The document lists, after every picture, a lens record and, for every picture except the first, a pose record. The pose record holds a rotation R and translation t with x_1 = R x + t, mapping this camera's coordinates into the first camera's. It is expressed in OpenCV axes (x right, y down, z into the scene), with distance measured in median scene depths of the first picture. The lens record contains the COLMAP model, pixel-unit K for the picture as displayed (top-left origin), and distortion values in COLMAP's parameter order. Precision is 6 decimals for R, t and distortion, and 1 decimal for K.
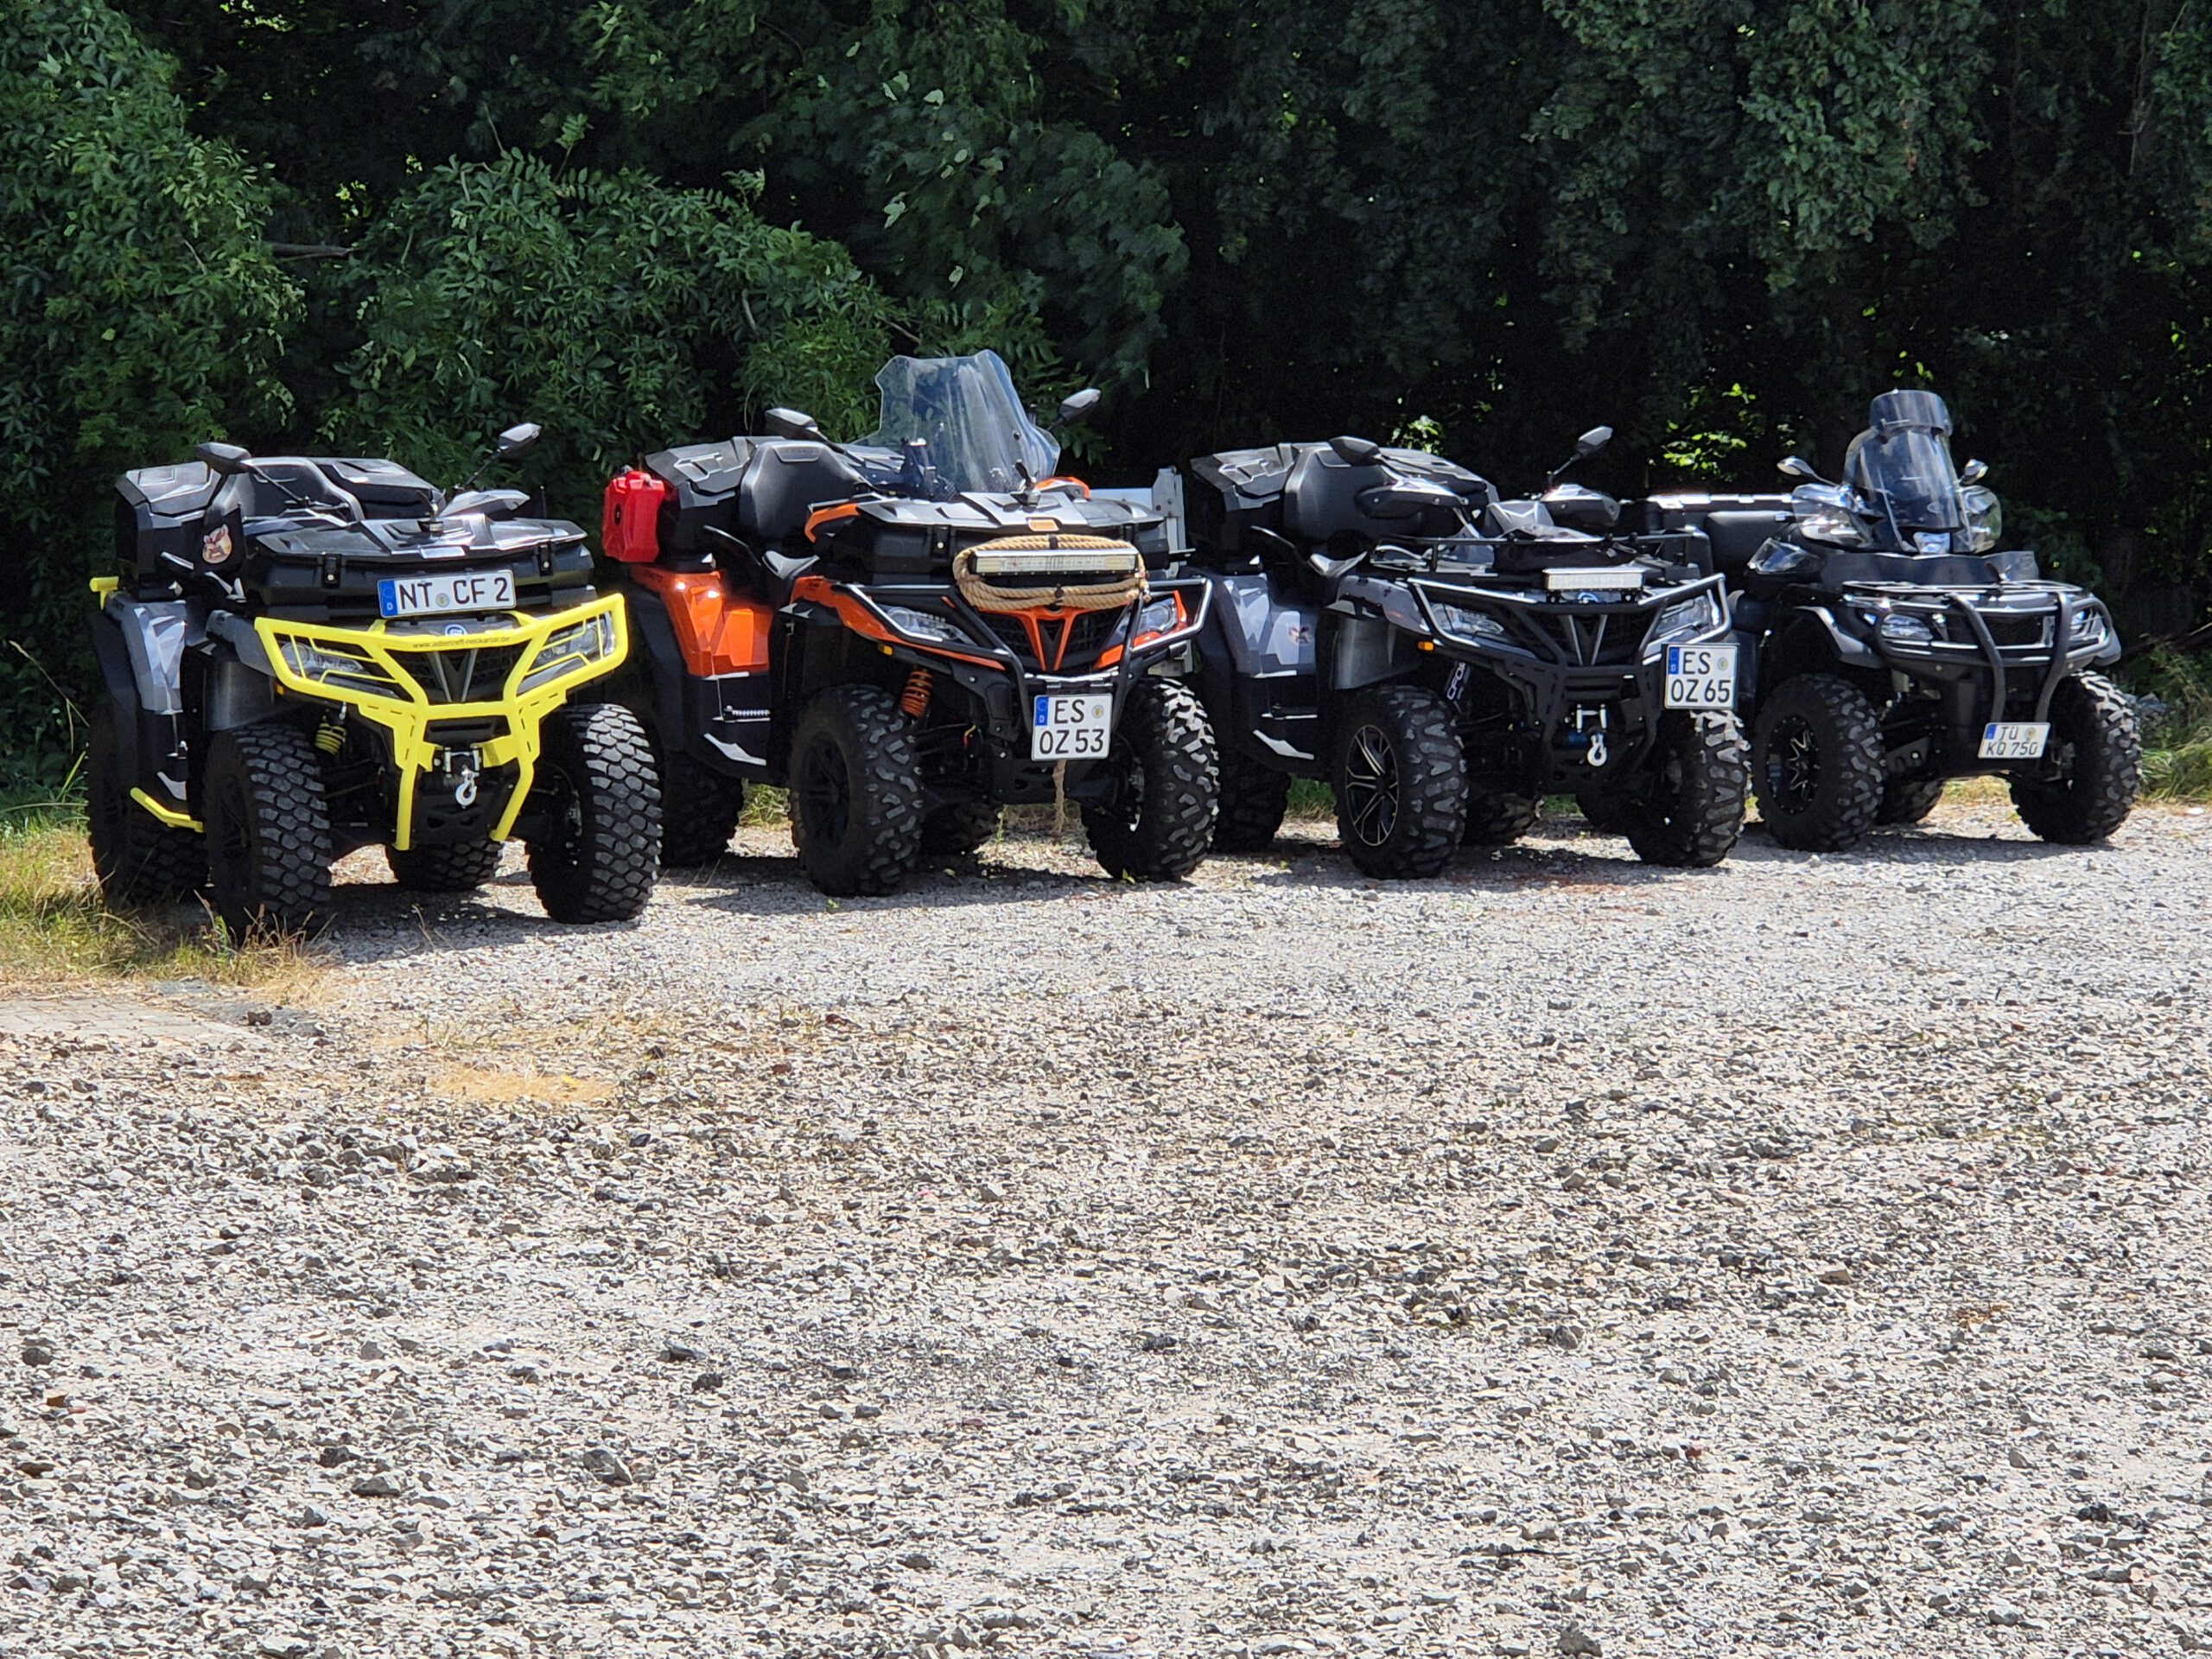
lens RADIAL K [[4445.3, 0, 1106.0], [0, 4445.3, 829.5], [0, 0, 1]] dist [-0.205037, 0.168349]
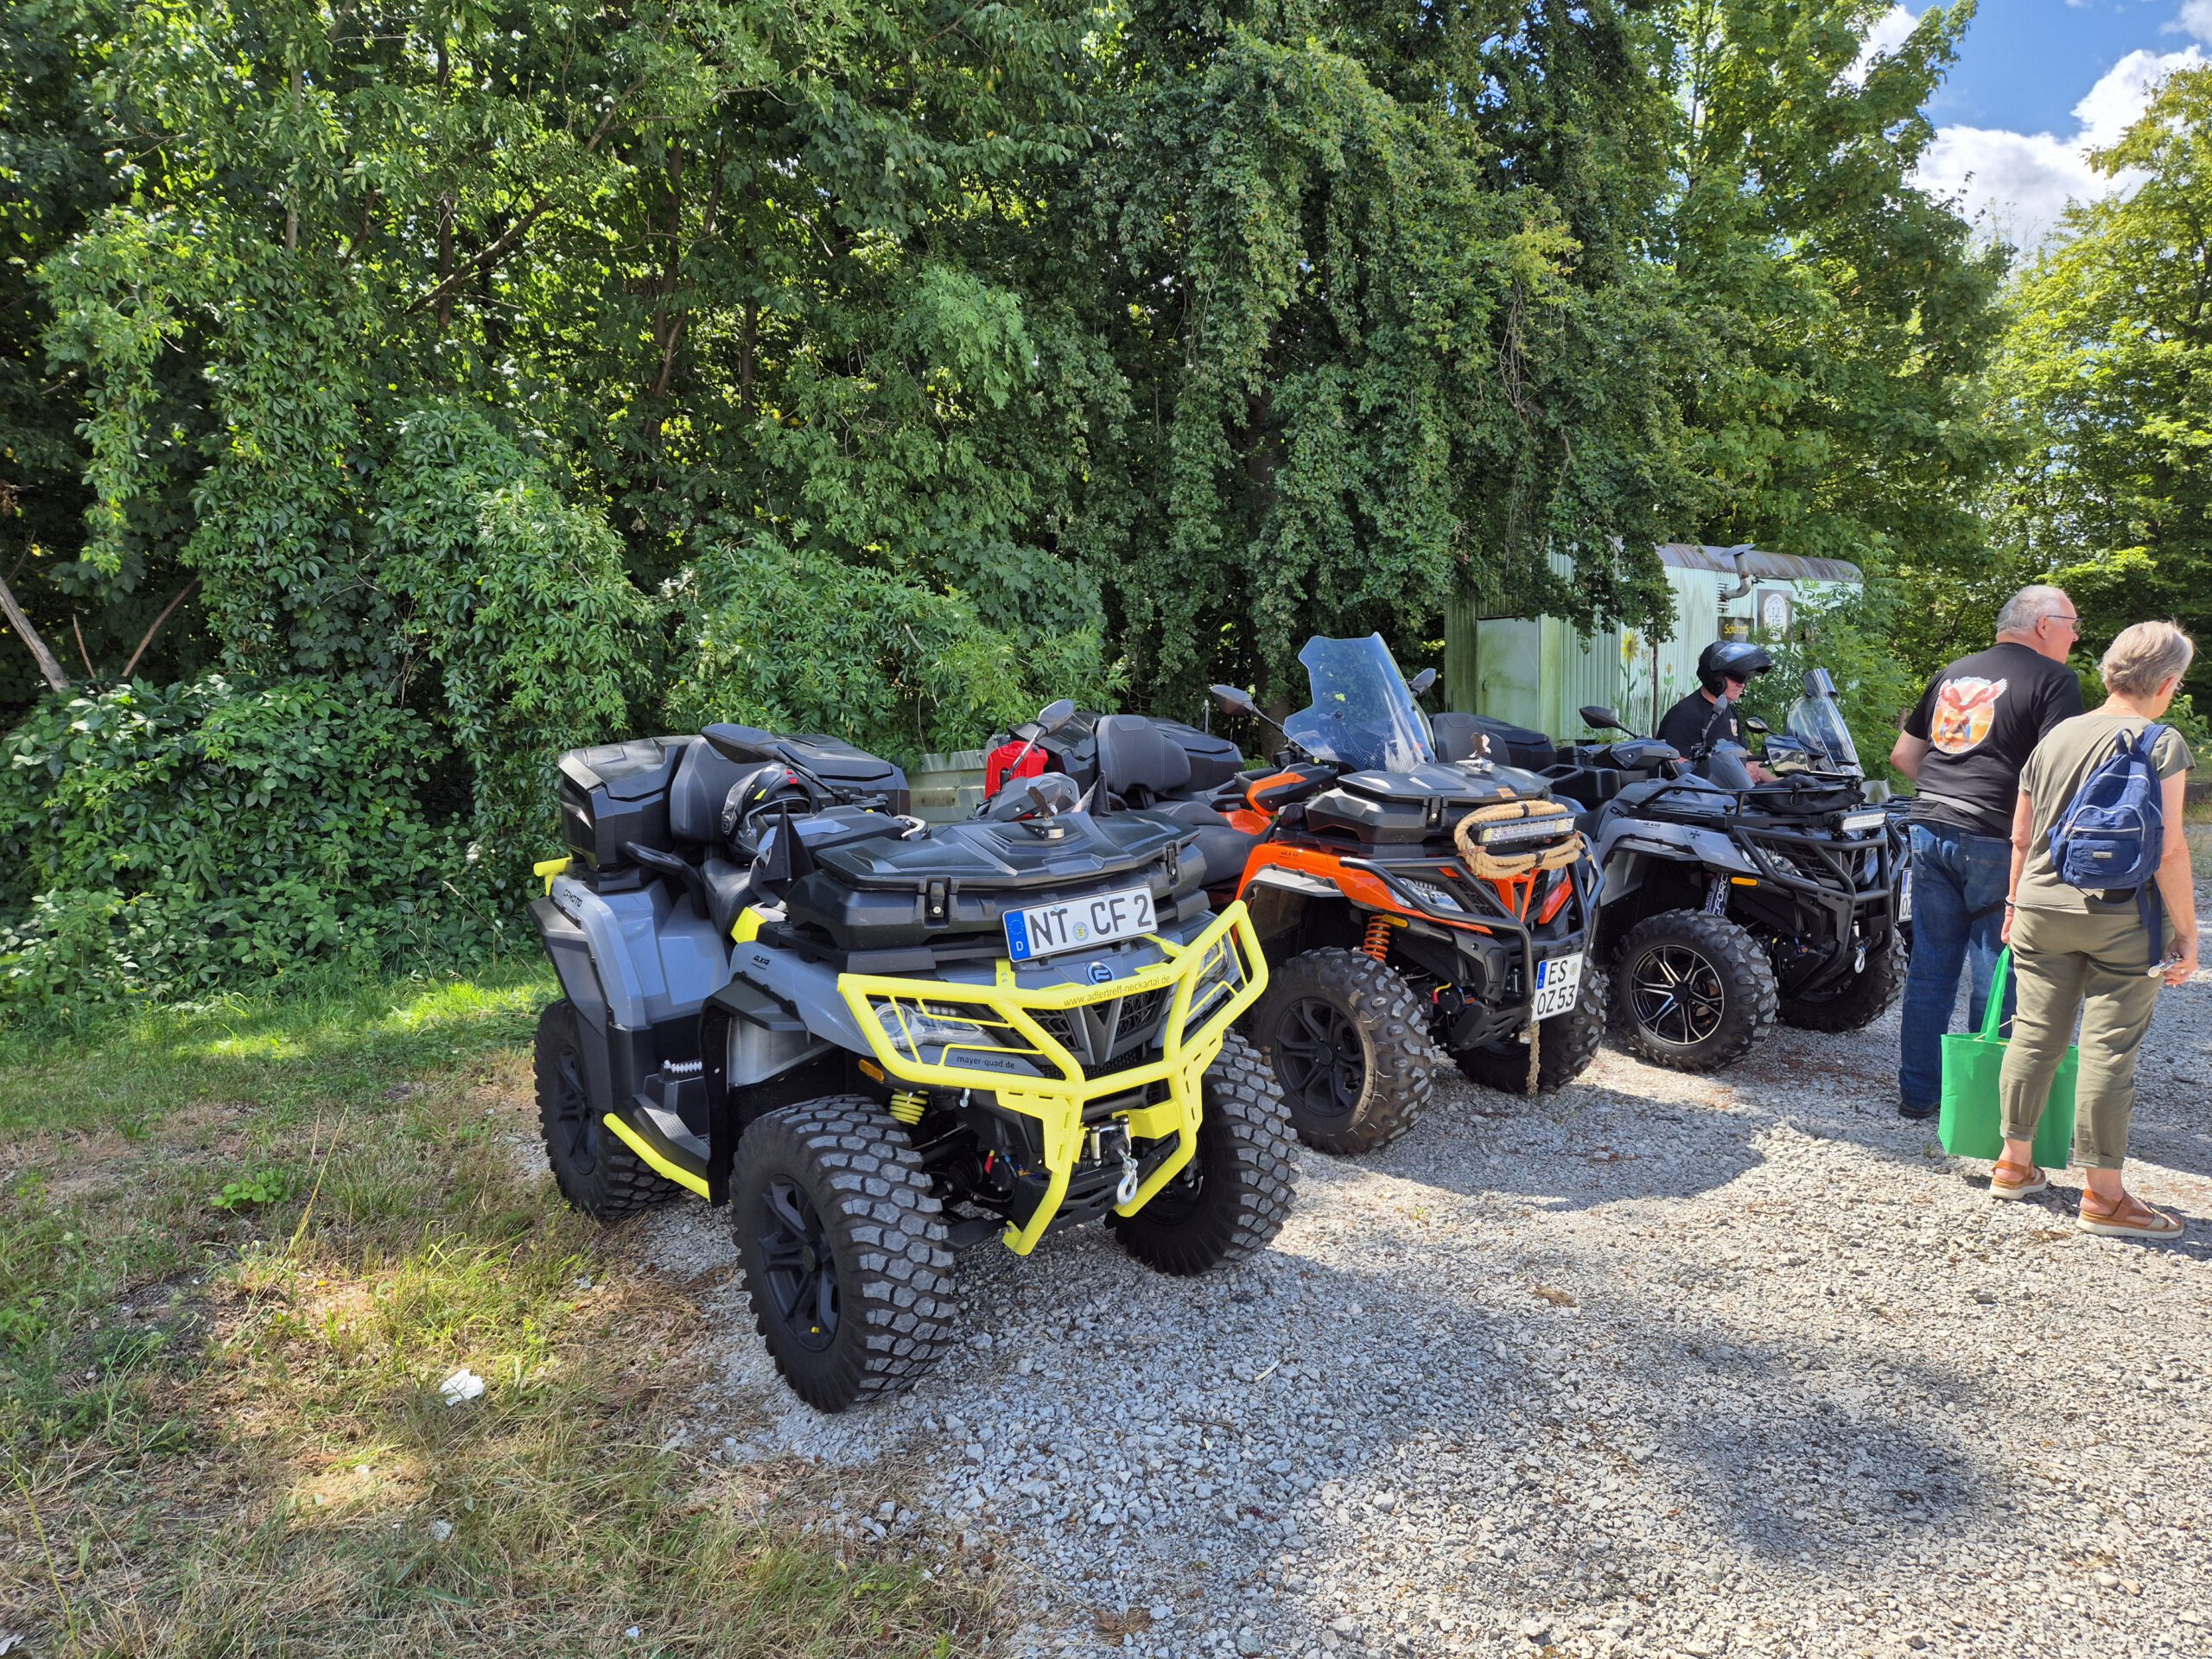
lens RADIAL K [[1331.0, 0, 1106.0], [0, 1331.0, 829.5], [0, 0, 1]] dist [0.036859, -0.000002]
pose [[0.978726, -0.022798, 0.203901, -0.192433], [0.021037, 0.999720, 0.010801, -0.071920], [-0.204090, -0.006282, 0.978932, 0.775126]]
